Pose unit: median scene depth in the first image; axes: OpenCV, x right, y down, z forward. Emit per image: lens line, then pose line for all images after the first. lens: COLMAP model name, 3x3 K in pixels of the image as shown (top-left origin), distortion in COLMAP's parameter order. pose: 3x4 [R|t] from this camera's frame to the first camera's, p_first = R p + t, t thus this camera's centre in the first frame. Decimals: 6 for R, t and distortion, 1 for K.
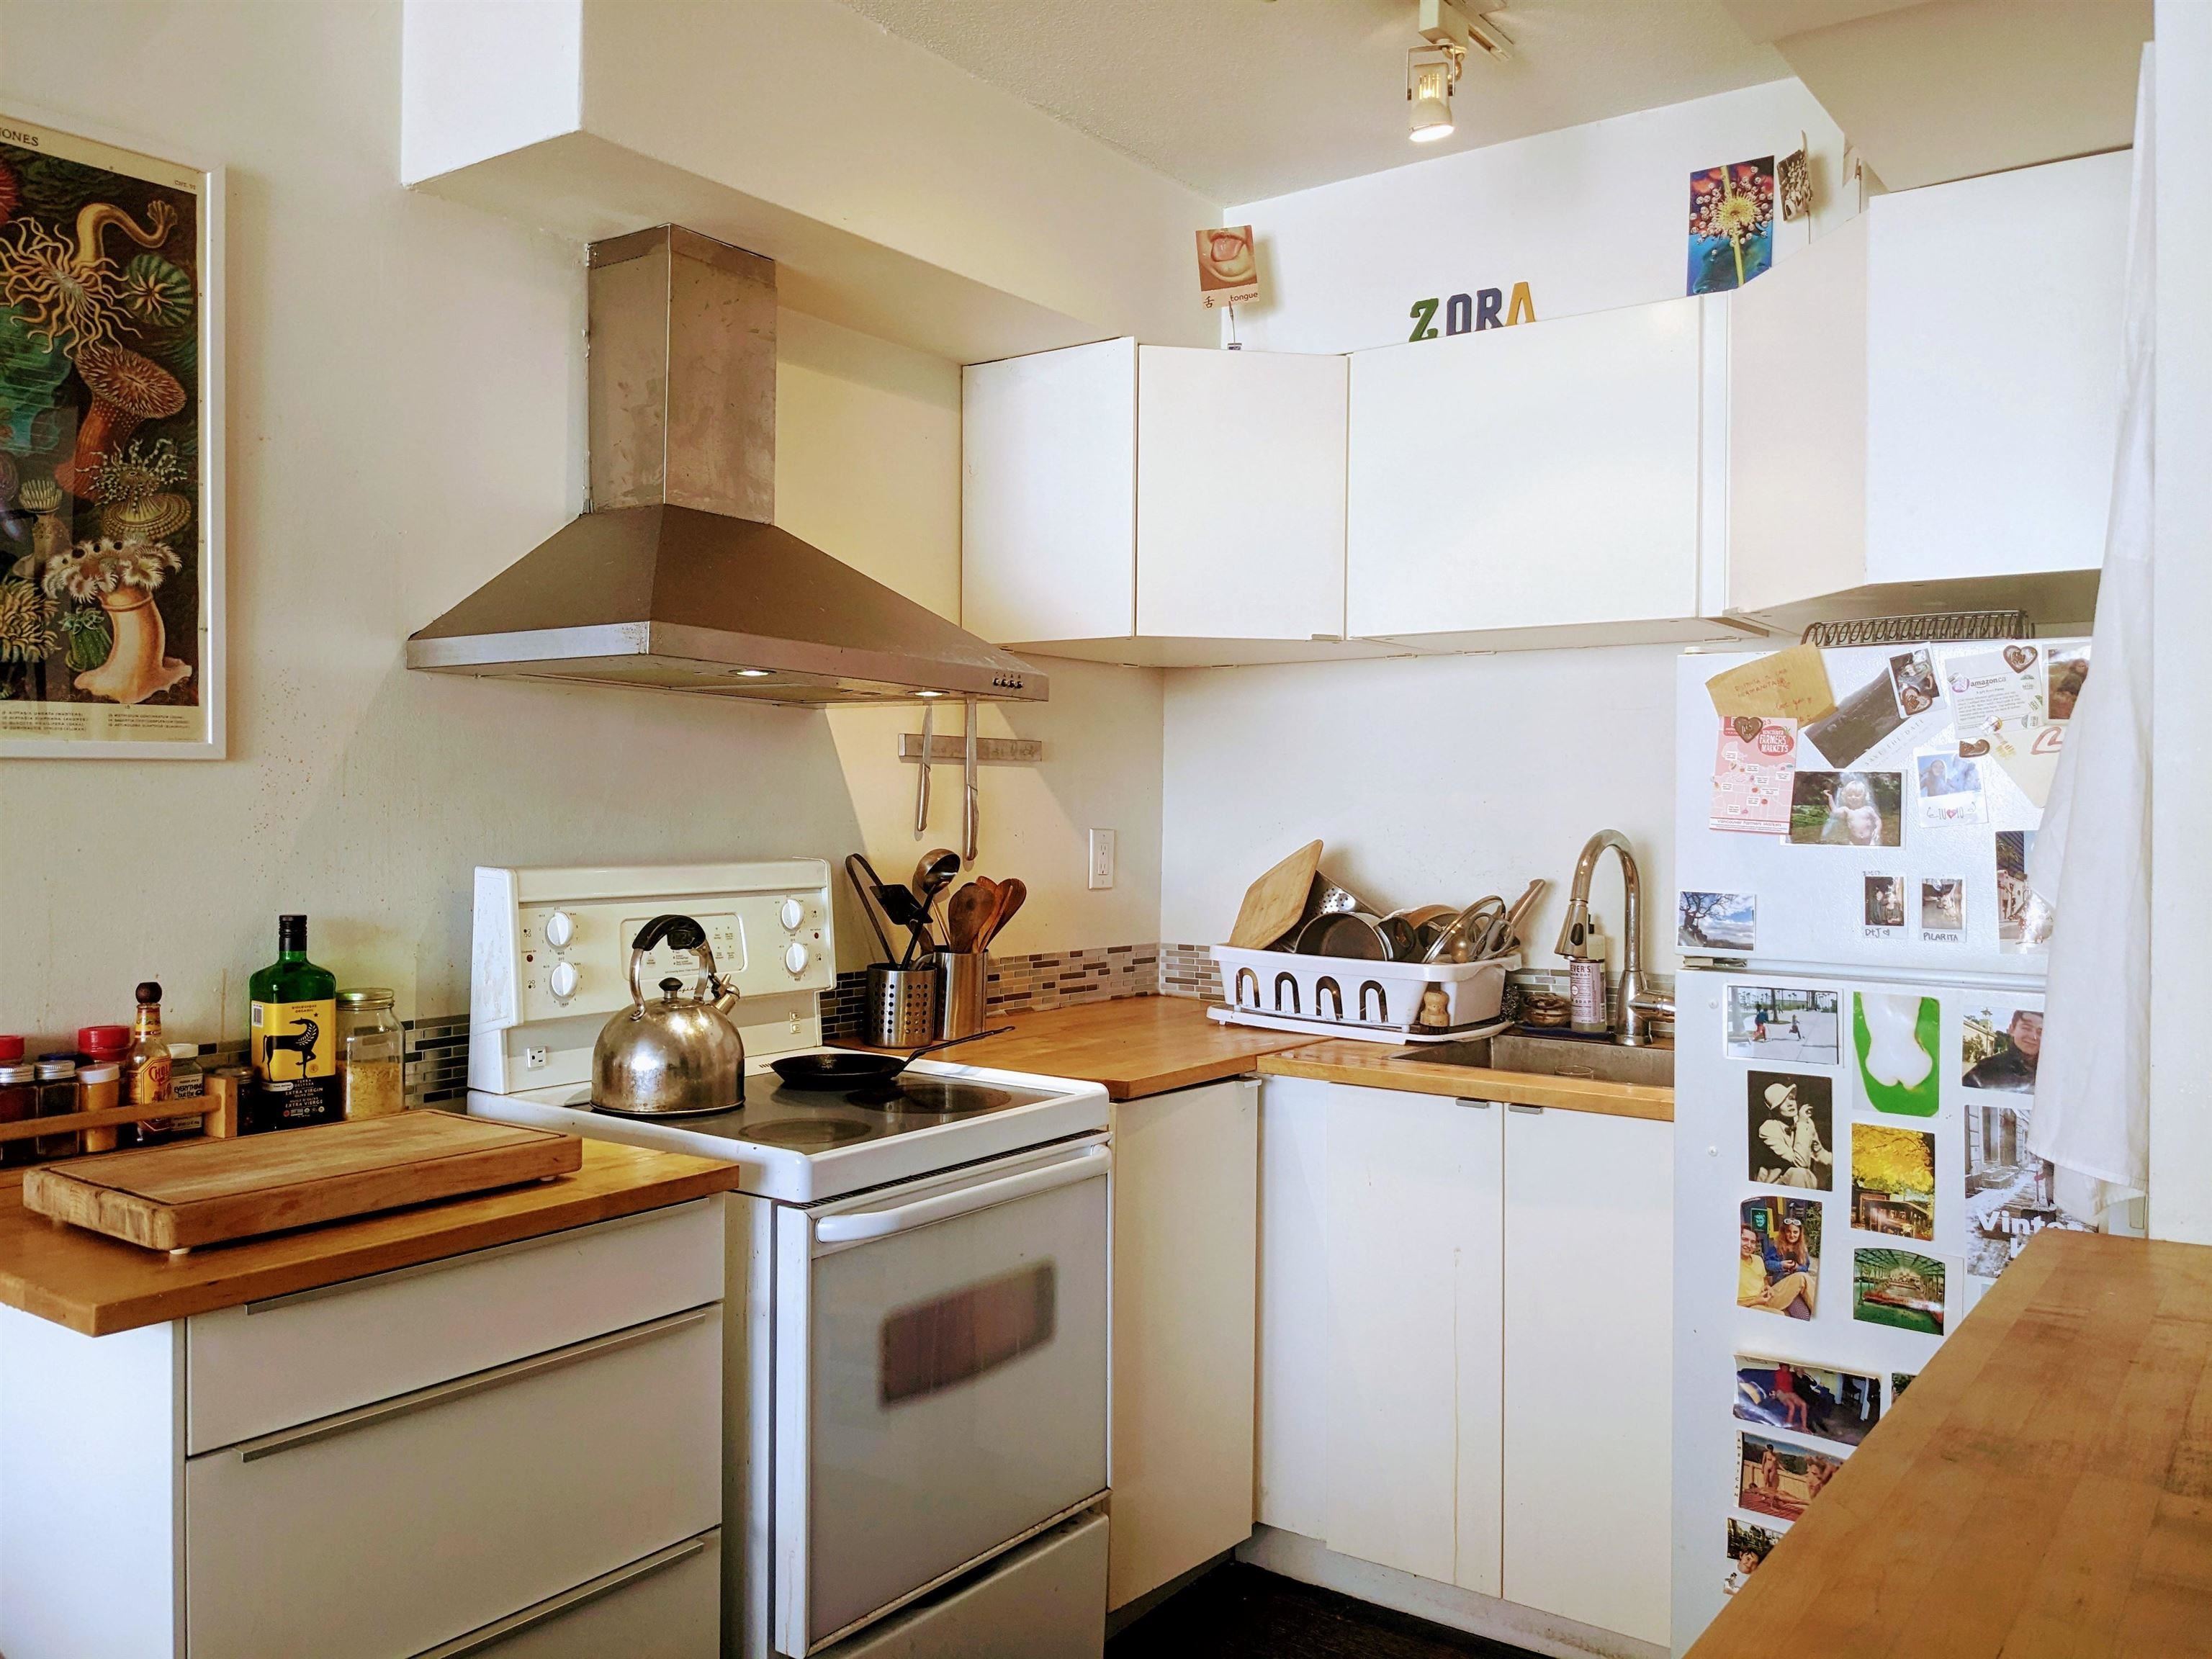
lens RADIAL K [[1741.4, 0, 1119.6], [0, 1741.4, 813.4], [0, 0, 1]] dist [0.069368, -0.116593]
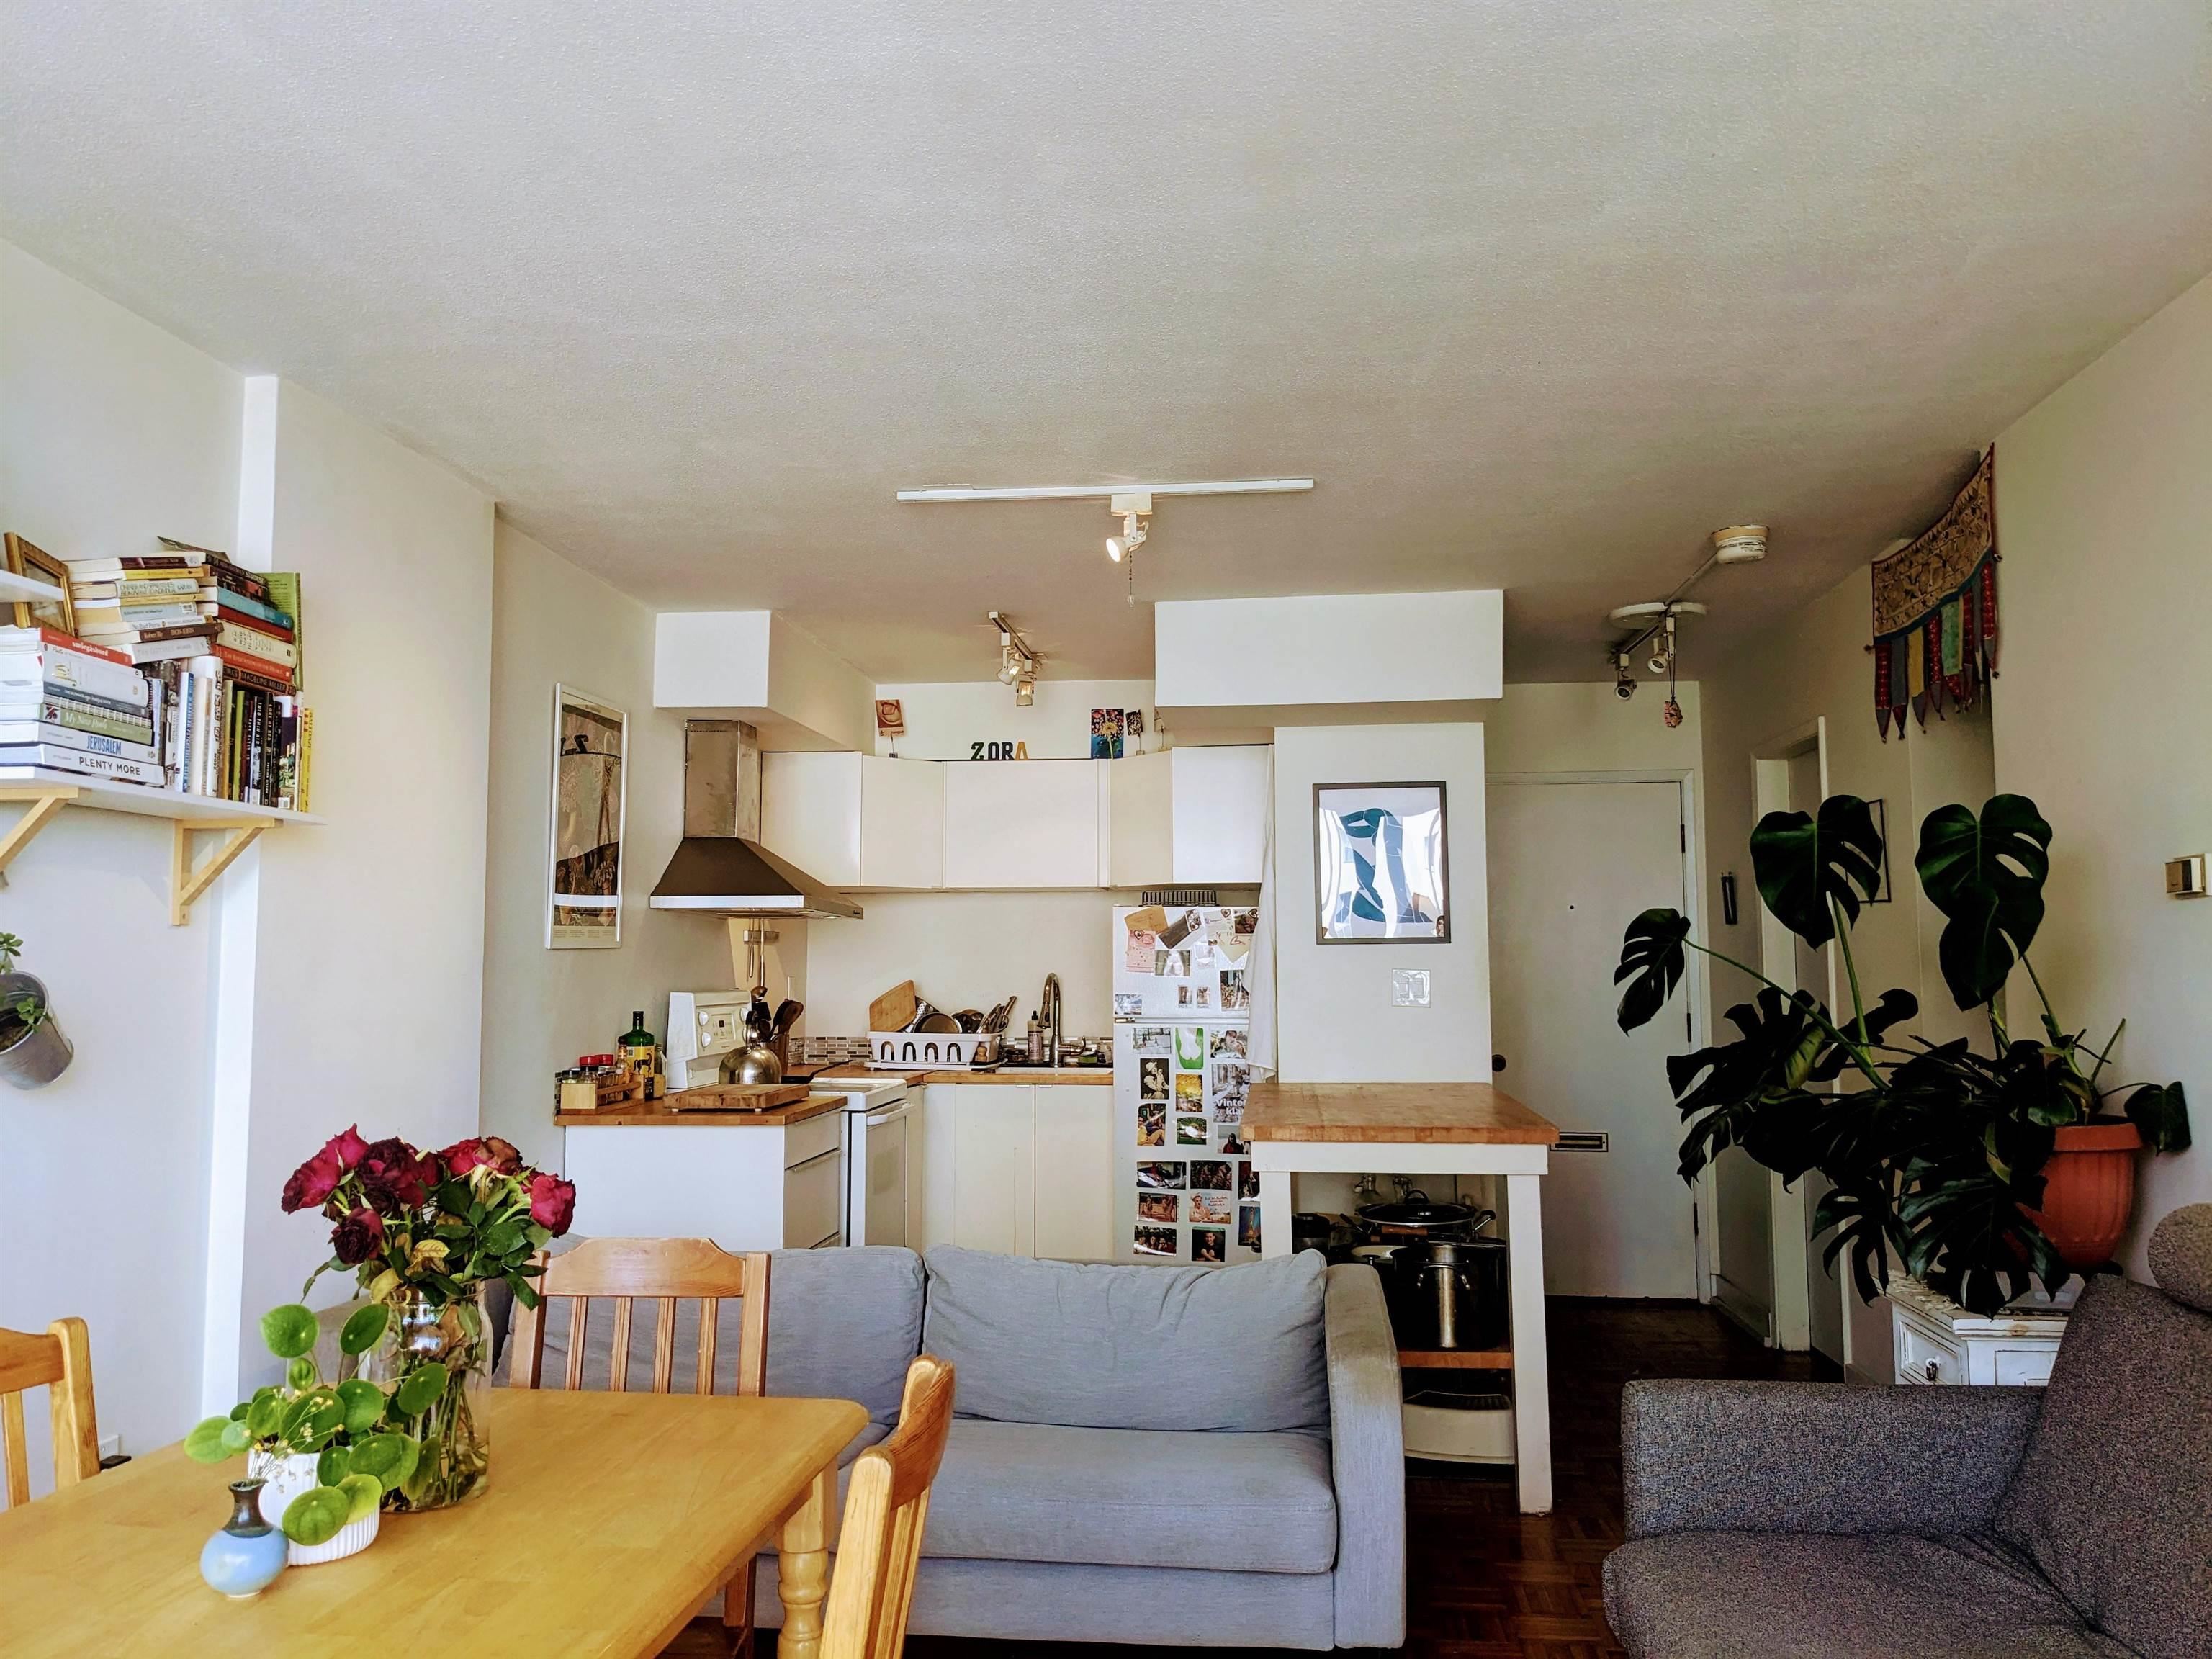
lens RADIAL K [[1741.4, 0, 1085.0], [0, 1741.4, 819.3], [0, 0, 1]] dist [0.069368, -0.116593]
pose [[0.872582, 0.034258, 0.487265, -0.996311], [0.008422, 0.996334, -0.085132, 0.003573], [-0.488395, 0.078389, 0.869094, -1.280587]]
